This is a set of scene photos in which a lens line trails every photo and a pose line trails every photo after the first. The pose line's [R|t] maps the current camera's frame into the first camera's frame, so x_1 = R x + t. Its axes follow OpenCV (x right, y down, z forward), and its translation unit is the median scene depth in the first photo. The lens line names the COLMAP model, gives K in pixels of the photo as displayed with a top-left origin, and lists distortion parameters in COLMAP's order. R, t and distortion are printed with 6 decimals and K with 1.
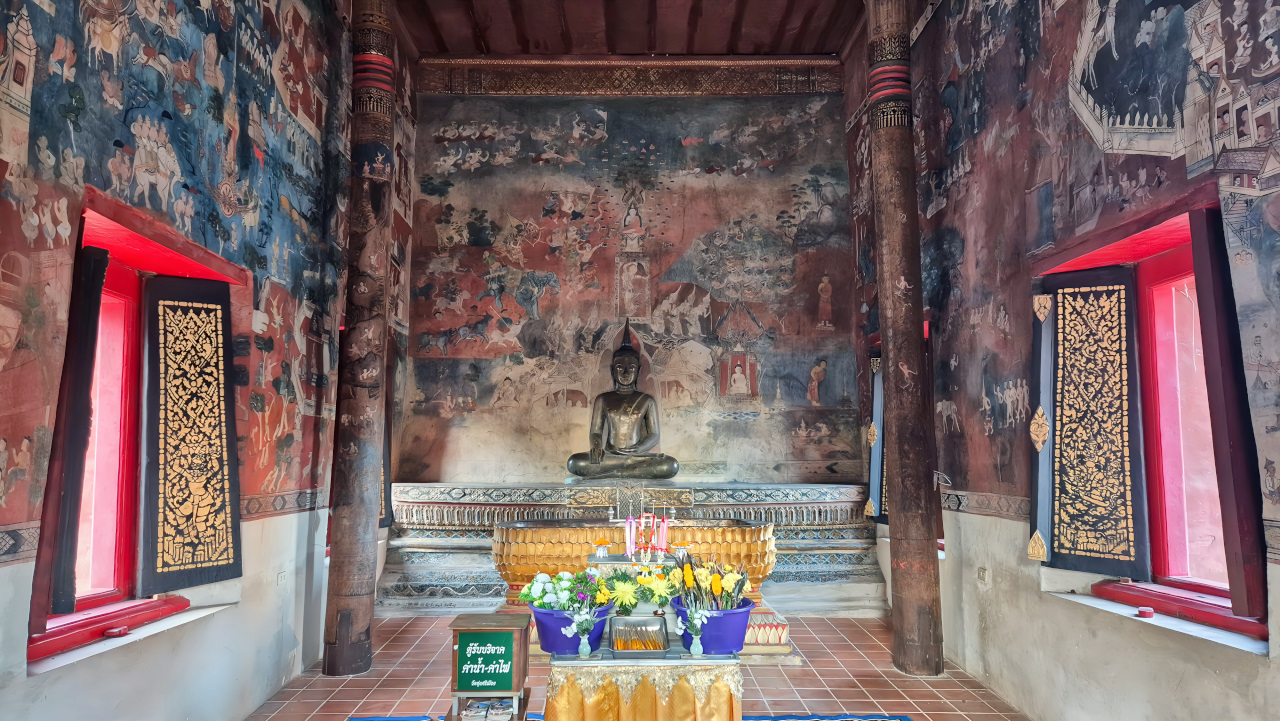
lens RADIAL K [[866.7, 0, 632.5], [0, 866.7, 366.5], [0, 0, 1]] dist [0.083381, -0.076022]
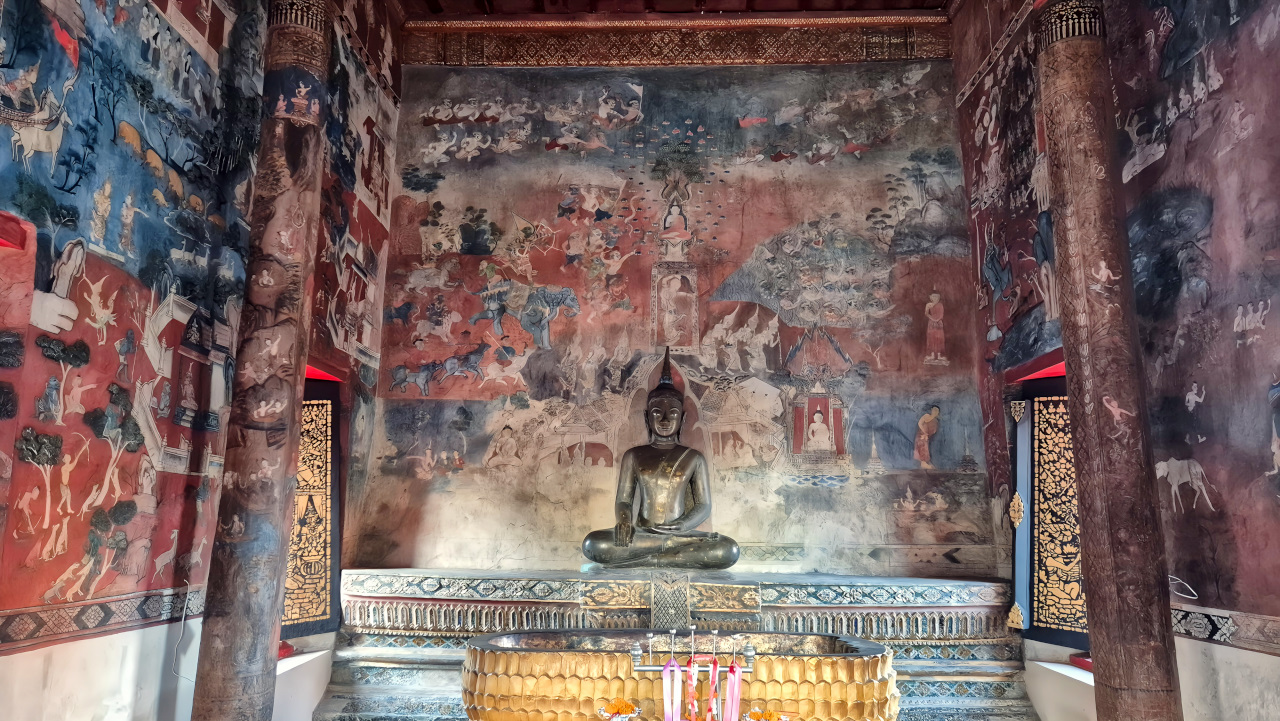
lens RADIAL K [[866.7, 0, 632.5], [0, 866.7, 366.5], [0, 0, 1]] dist [0.083381, -0.076022]
pose [[0.998923, 0.004058, -0.046225, -0.001455], [-0.007502, 0.997187, -0.074578, 0.016759], [0.045792, 0.074844, 0.996143, 0.255145]]
